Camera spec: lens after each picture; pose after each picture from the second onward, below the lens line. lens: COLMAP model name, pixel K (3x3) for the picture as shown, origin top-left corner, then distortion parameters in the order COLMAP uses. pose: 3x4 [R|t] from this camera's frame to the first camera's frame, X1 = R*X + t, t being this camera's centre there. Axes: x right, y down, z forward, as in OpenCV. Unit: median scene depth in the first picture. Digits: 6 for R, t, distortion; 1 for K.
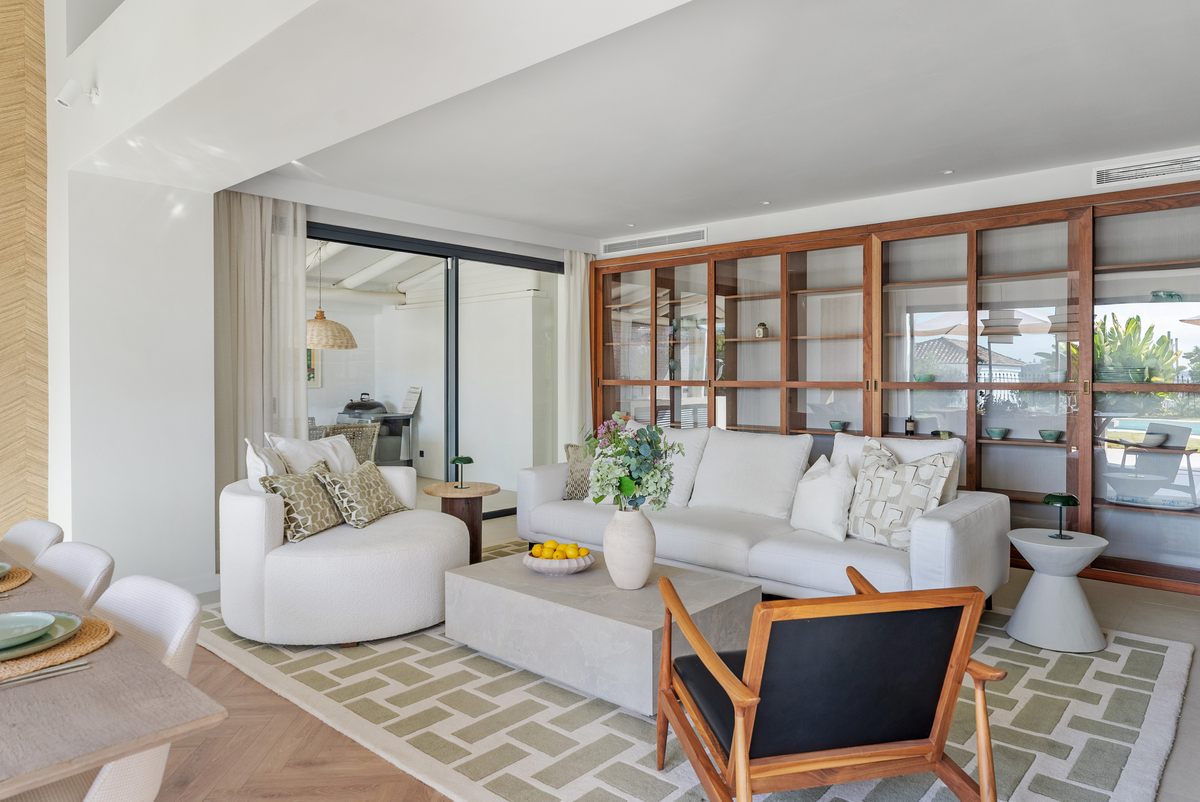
lens RADIAL K [[750.1, 0, 602.2], [0, 750.1, 381.2], [0, 0, 1]] dist [-0.004519, 0.002388]
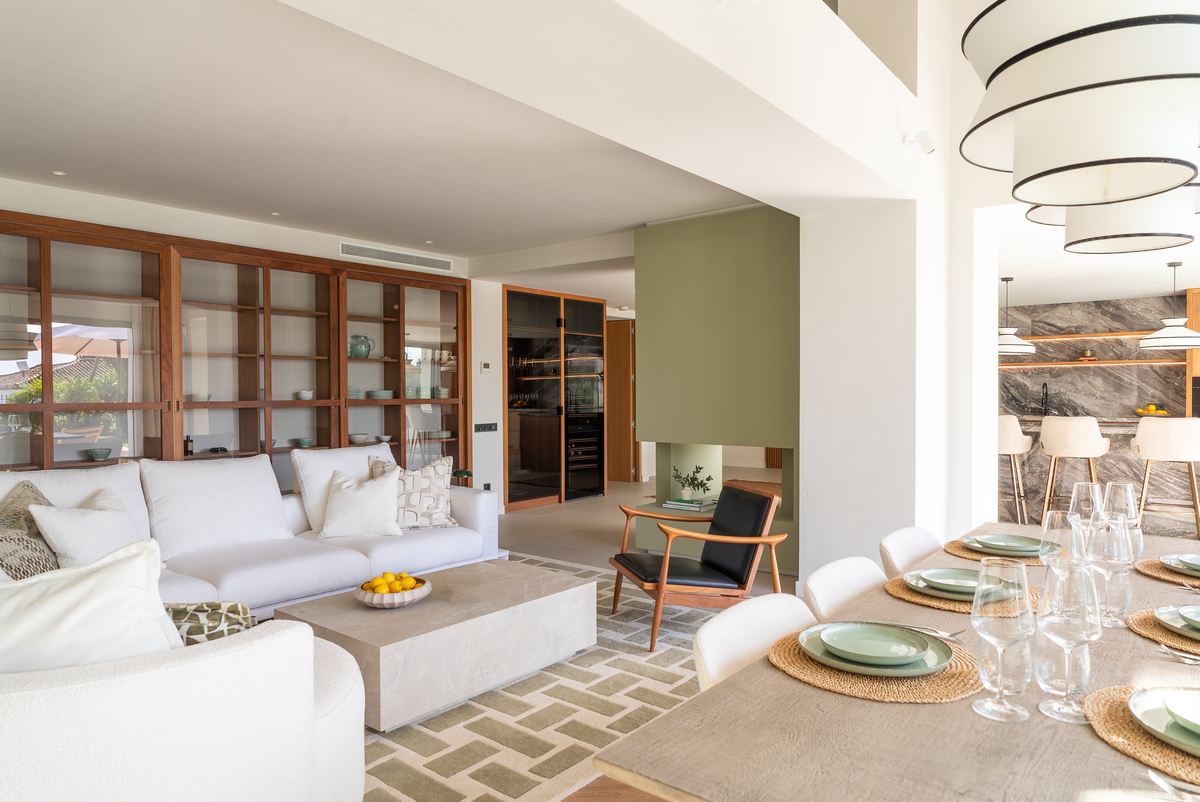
lens RADIAL K [[762.5, 0, 600.0], [0, 762.5, 401.0], [0, 0, 1]] dist [-0.000040, -0.000171]
pose [[-0.048501, -0.011482, 0.998757, -0.883405], [0.014277, 0.999824, 0.012188, -0.006468], [-0.998721, 0.014850, -0.048328, 0.711621]]
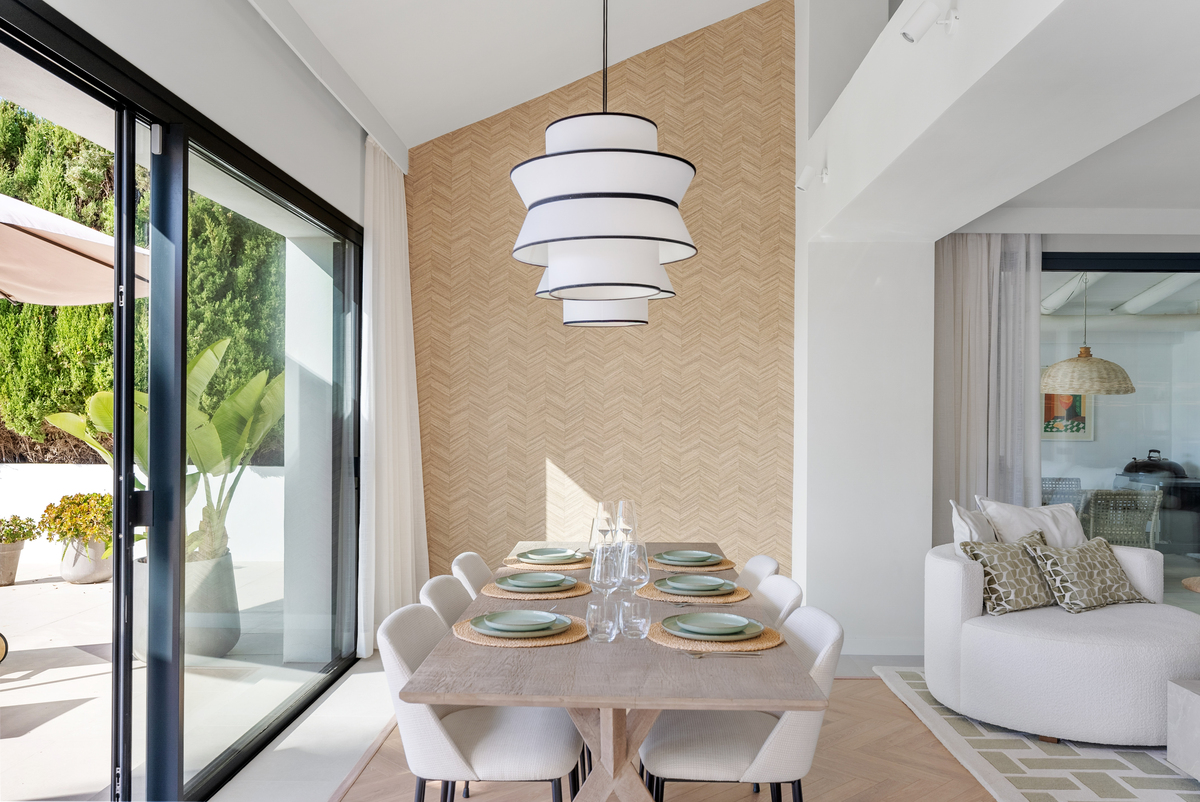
lens RADIAL K [[954.3, 0, 600.0], [0, 954.3, 401.0], [0, 0, 1]] dist [-0.002687, 0.003922]
pose [[0.643226, -0.005620, -0.765656, 0.170509], [-0.013737, 0.999727, -0.018878, -0.021131], [0.765553, 0.022661, 0.642973, -0.135738]]
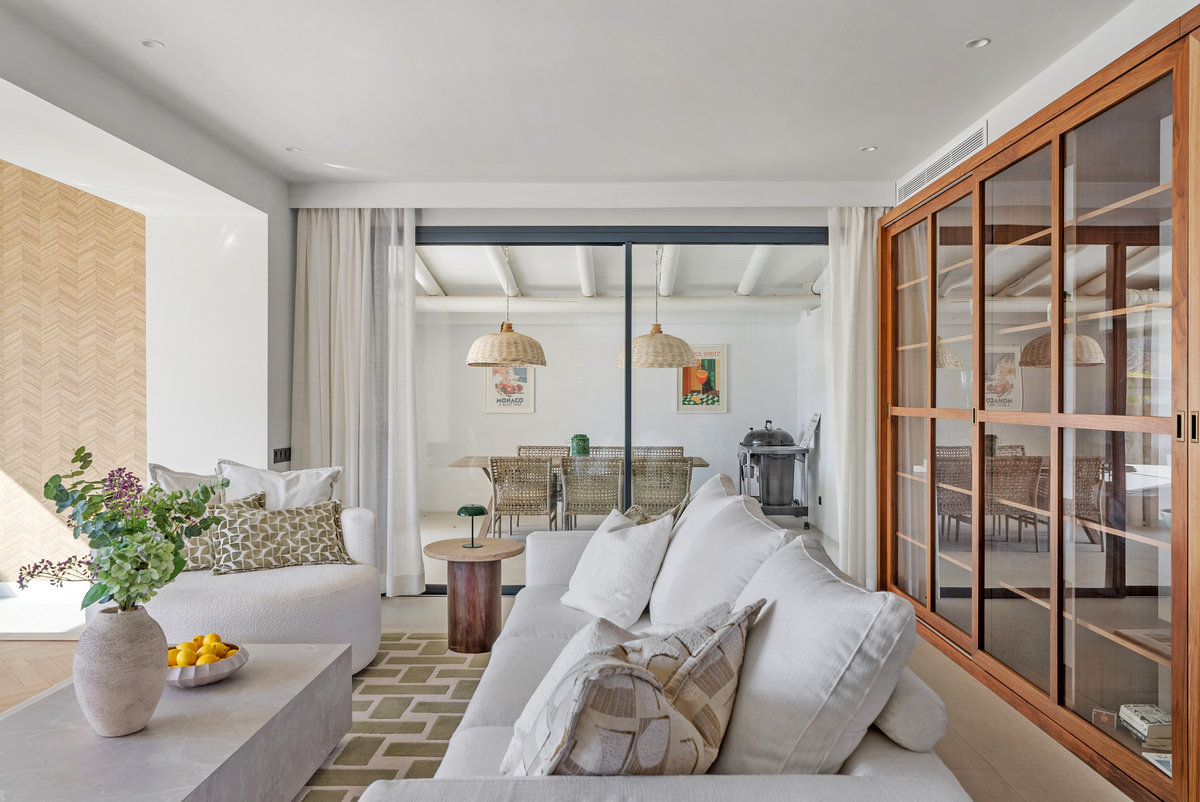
lens RADIAL K [[844.9, 0, 600.0], [0, 844.9, 401.0], [0, 0, 1]] dist [-0.021317, -0.000050]
pose [[0.652043, 0.004988, -0.758166, 0.730336], [-0.008126, 0.999967, -0.000409, -0.009781], [0.758139, 0.006428, 0.652062, 0.722285]]
